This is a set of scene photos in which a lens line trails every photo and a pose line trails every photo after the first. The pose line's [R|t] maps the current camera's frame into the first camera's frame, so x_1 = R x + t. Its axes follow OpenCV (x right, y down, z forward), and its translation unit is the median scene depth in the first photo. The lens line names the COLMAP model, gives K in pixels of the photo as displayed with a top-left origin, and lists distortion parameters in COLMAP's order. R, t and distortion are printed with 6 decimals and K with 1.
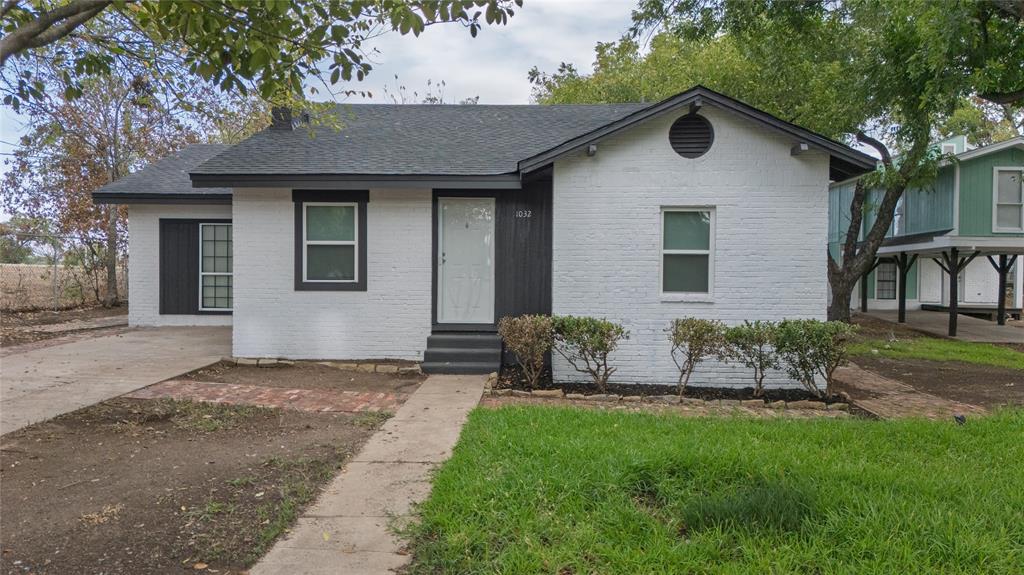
lens RADIAL K [[701.7, 0, 512.0], [0, 701.7, 287.5], [0, 0, 1]] dist [-0.000656, -0.003535]
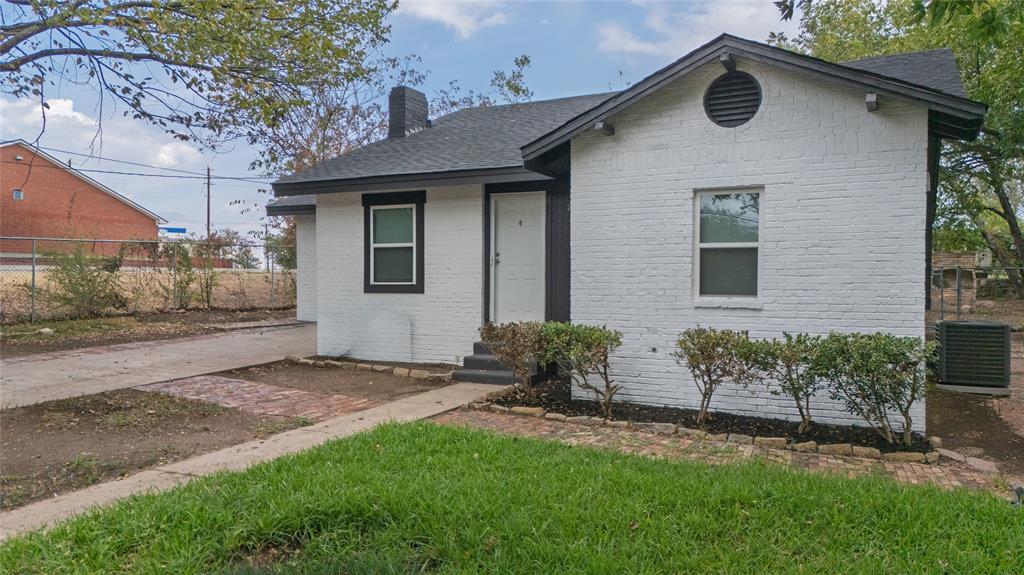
lens RADIAL K [[701.7, 0, 512.0], [0, 701.7, 287.5], [0, 0, 1]] dist [-0.000656, -0.003535]
pose [[0.919813, -0.001315, -0.392354, 0.335498], [-0.000448, 0.999990, -0.004402, 0.001078], [0.392356, 0.004225, 0.919804, 0.169024]]
